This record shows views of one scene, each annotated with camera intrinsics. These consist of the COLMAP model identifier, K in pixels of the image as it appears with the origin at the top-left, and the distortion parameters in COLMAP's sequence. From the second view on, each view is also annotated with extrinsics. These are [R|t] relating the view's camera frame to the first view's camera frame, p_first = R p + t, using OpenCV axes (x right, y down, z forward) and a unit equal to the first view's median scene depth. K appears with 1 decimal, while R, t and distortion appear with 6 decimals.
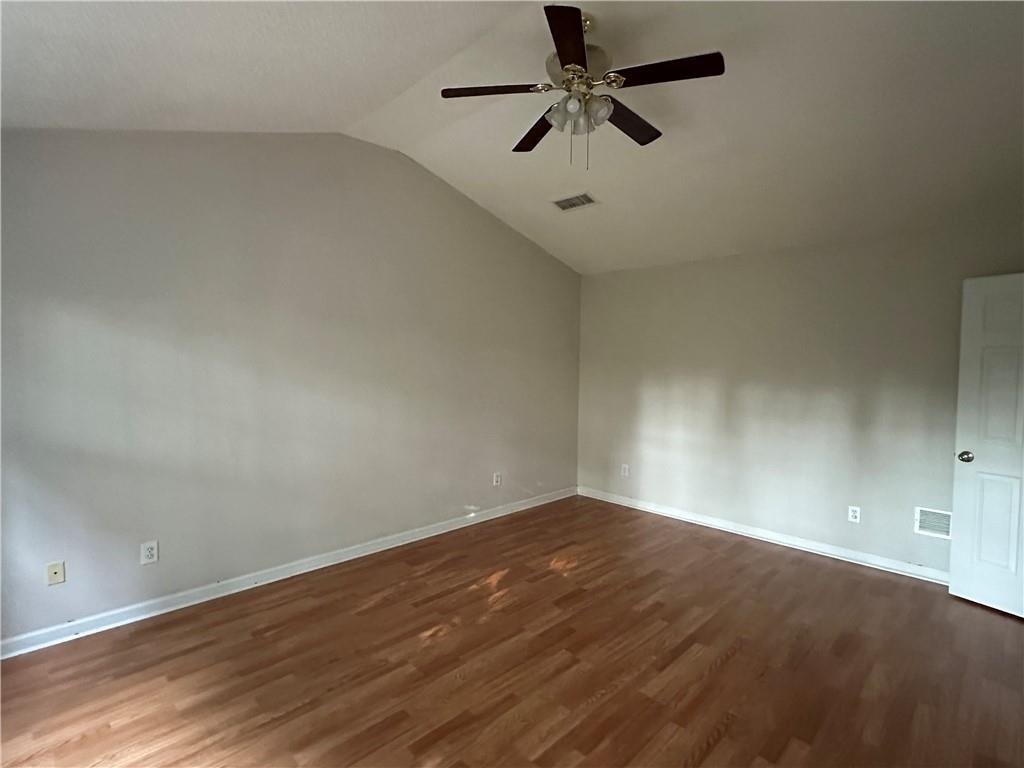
lens RADIAL K [[501.3, 0, 513.9], [0, 501.3, 381.0], [0, 0, 1]] dist [-0.004346, 0.001038]
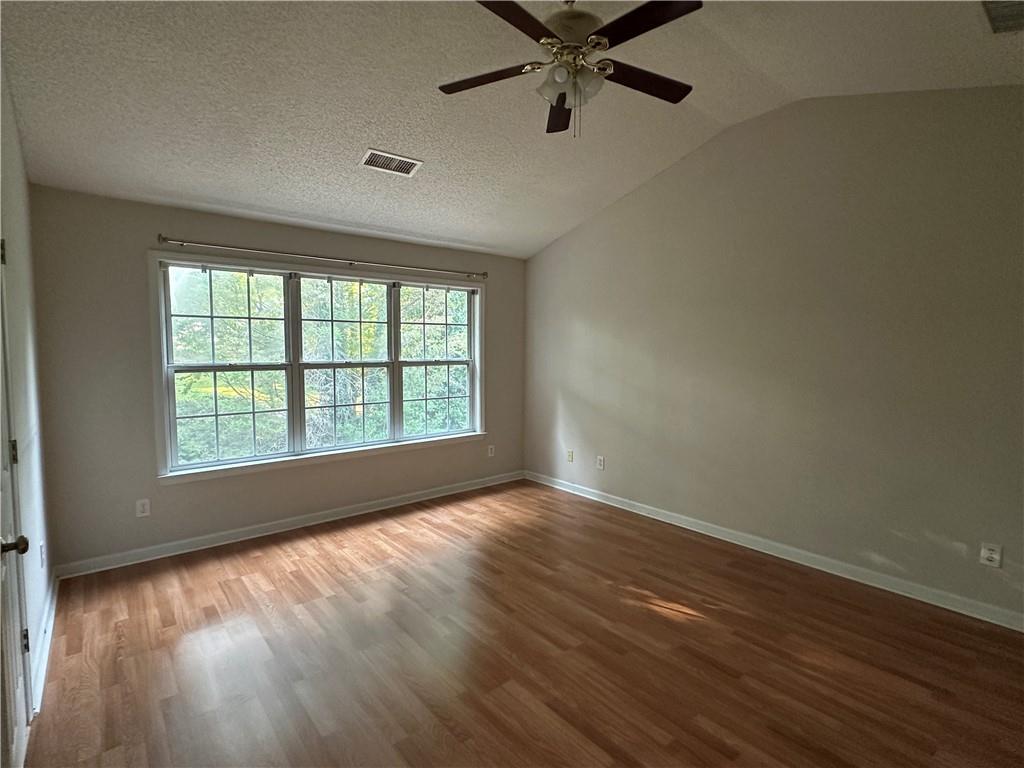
lens RADIAL K [[501.3, 0, 514.7], [0, 501.3, 387.1], [0, 0, 1]] dist [-0.004346, 0.001038]
pose [[-0.079752, 0.068601, -0.994451, 0.987260], [-0.048669, 0.996171, 0.072623, -0.016980], [0.995626, 0.054191, -0.076108, 0.873383]]
